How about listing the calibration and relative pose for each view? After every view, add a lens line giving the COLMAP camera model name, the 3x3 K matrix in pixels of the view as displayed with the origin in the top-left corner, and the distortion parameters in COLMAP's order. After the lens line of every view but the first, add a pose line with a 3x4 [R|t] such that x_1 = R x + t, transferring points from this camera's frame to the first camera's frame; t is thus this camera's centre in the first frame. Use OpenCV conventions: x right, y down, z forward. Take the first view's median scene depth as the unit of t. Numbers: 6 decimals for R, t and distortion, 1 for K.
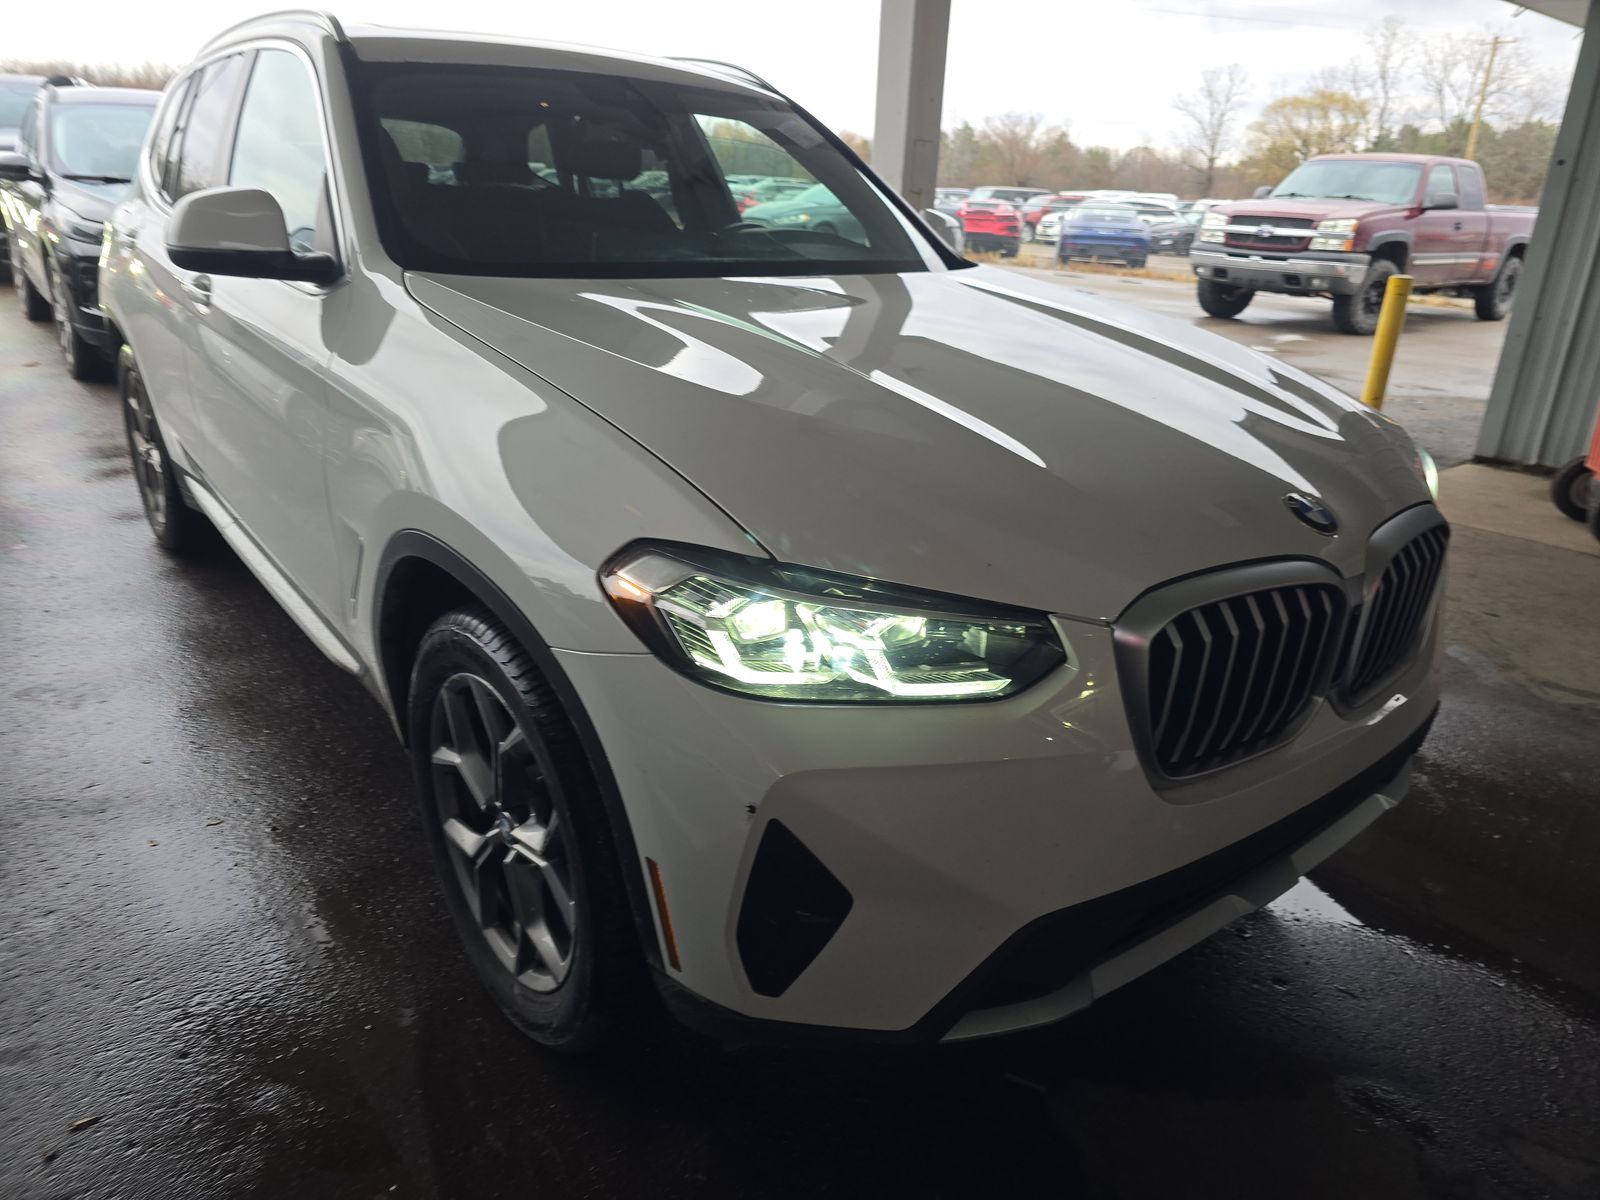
lens RADIAL K [[1059.5, 0, 804.7], [0, 1059.5, 599.3], [0, 0, 1]] dist [0.048075, -0.031545]
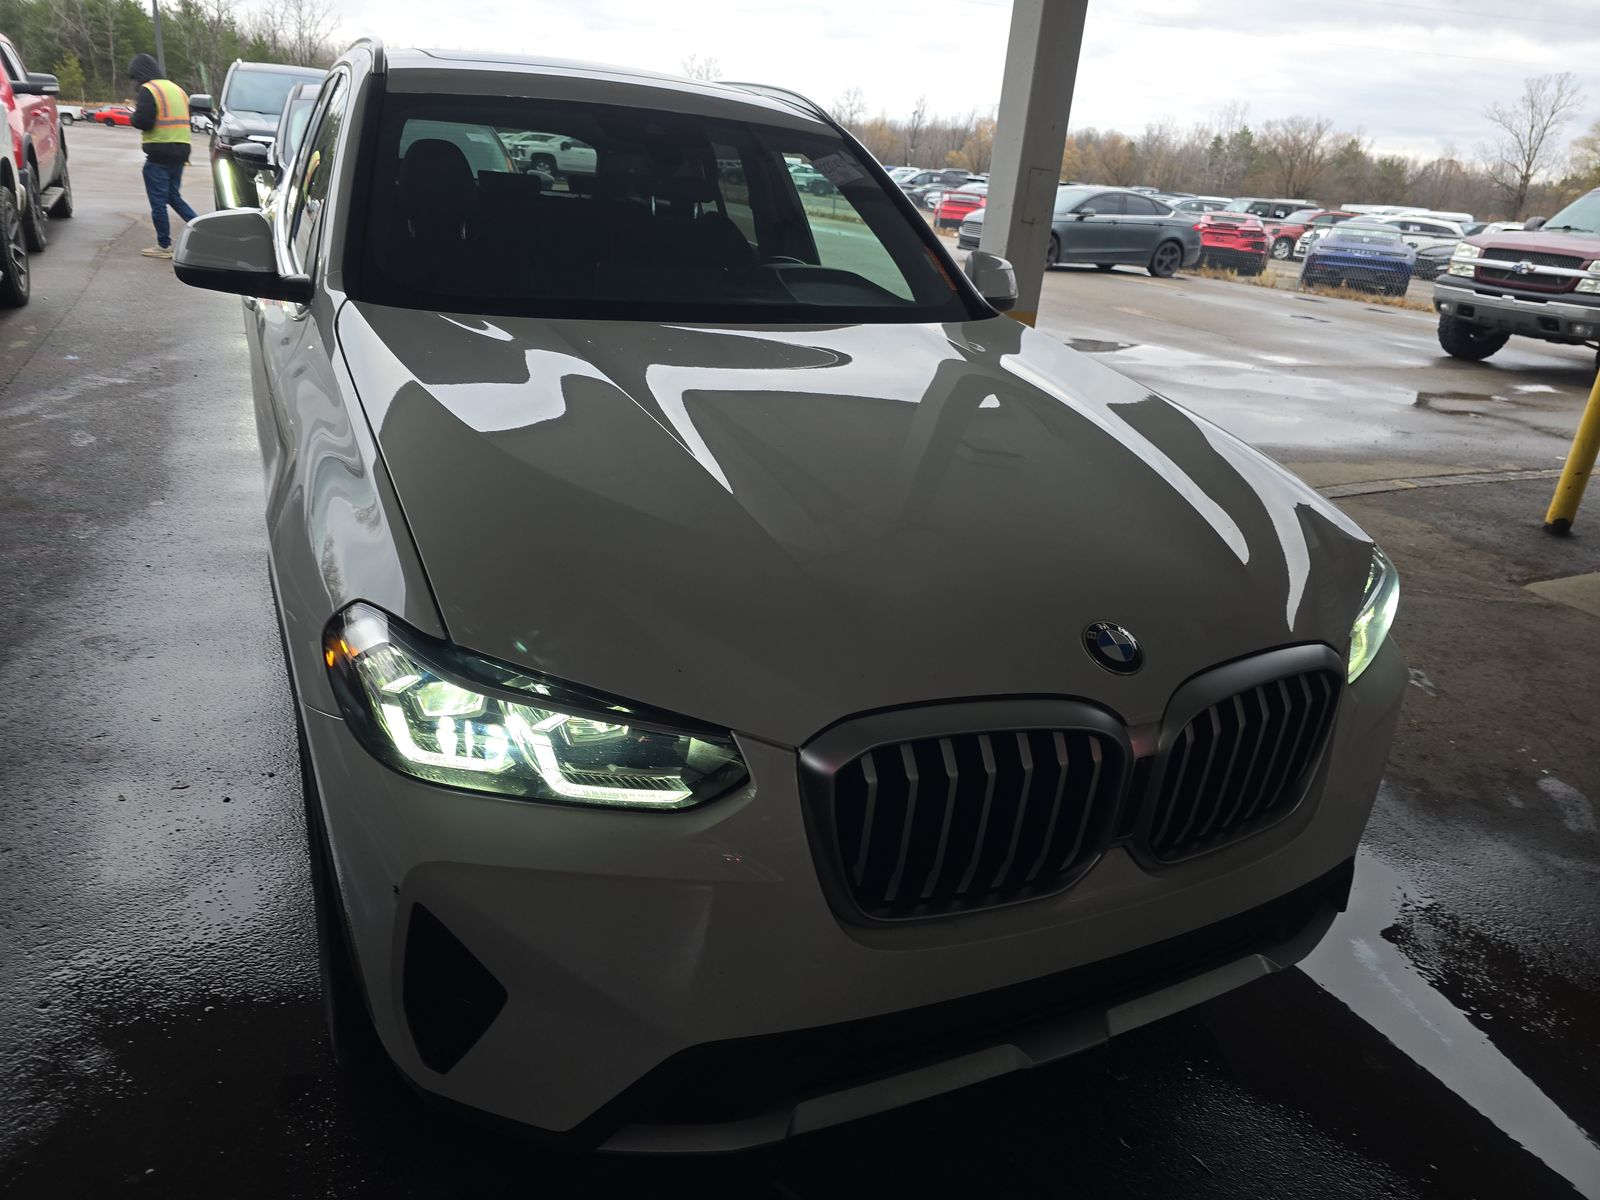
lens RADIAL K [[1059.5, 0, 804.7], [0, 1059.5, 599.3], [0, 0, 1]] dist [0.048075, -0.031545]
pose [[0.975704, 0.114217, -0.186968, 0.135096], [-0.113877, 0.993415, 0.012596, -0.035971], [0.187176, 0.009002, 0.982285, 0.023844]]
